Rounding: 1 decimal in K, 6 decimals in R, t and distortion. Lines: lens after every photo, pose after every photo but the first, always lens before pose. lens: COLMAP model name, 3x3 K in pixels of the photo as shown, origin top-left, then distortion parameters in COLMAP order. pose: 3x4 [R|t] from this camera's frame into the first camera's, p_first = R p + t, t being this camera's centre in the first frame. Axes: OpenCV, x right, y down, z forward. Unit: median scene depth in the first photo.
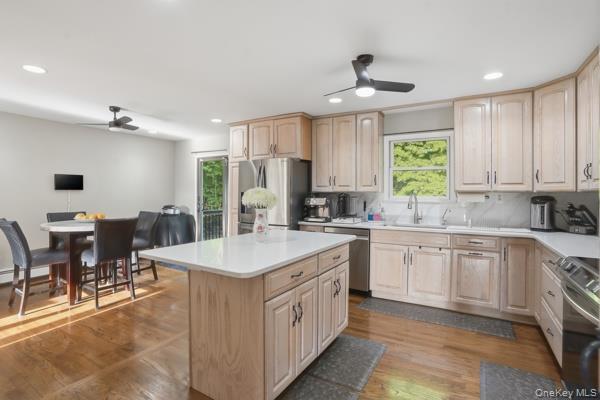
lens RADIAL K [[302.8, 0, 298.6], [0, 302.8, 196.9], [0, 0, 1]] dist [0.001526, 0.000263]
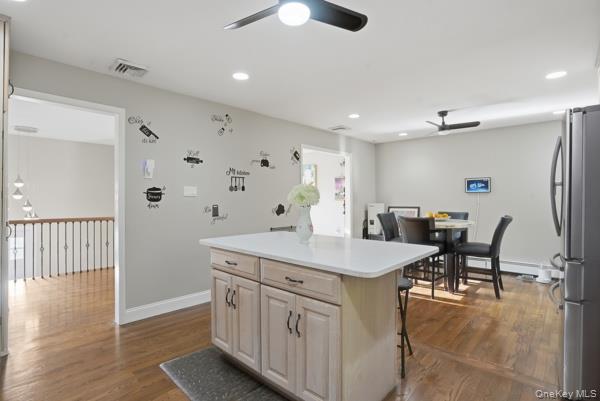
lens RADIAL K [[310.0, 0, 300.0], [0, 310.0, 200.5], [0, 0, 1]] dist [-0.003649, -0.000318]
pose [[-0.201840, 0.009158, -0.979376, 0.546466], [-0.027912, 0.999496, 0.015098, 0.008492], [0.979021, 0.030383, -0.201483, 0.750485]]
